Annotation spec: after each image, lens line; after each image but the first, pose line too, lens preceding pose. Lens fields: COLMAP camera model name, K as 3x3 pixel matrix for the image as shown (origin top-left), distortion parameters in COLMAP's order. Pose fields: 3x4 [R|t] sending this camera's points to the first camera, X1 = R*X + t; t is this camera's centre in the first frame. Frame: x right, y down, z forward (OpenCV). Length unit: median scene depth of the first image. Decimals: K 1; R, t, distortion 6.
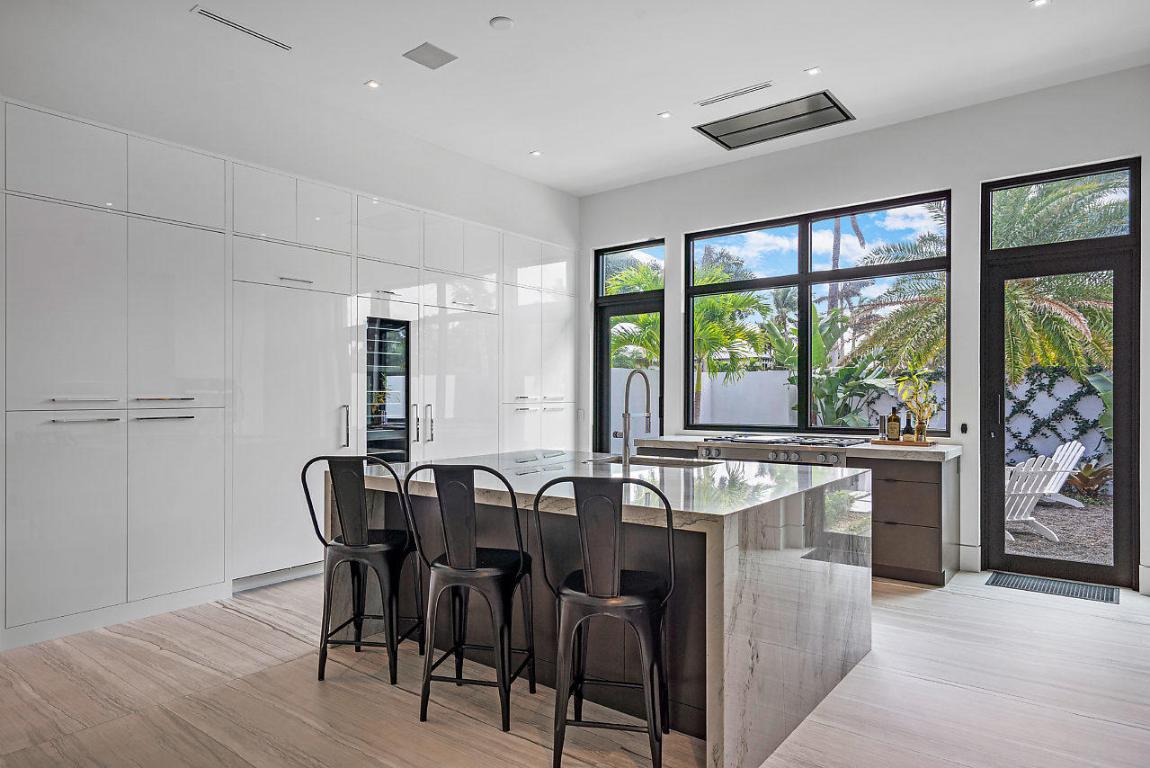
lens RADIAL K [[712.3, 0, 575.0], [0, 712.3, 384.0], [0, 0, 1]] dist [0.037767, -0.000796]
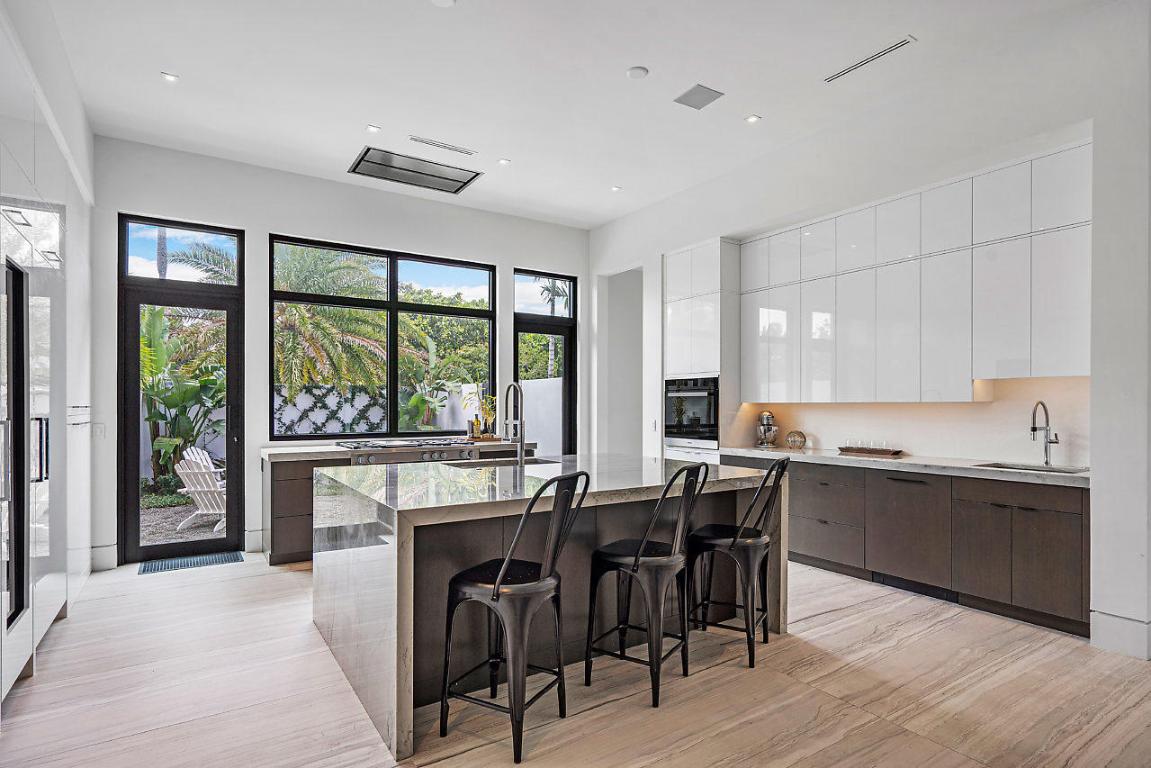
lens RADIAL K [[601.8, 0, 568.4], [0, 601.8, 397.5], [0, 0, 1]] dist [0.000489, -0.000368]
pose [[0.328056, 0.019473, 0.944458, -0.511672], [-0.020397, 0.999700, -0.013527, 0.011220], [-0.944438, -0.014827, 0.328355, 0.396803]]
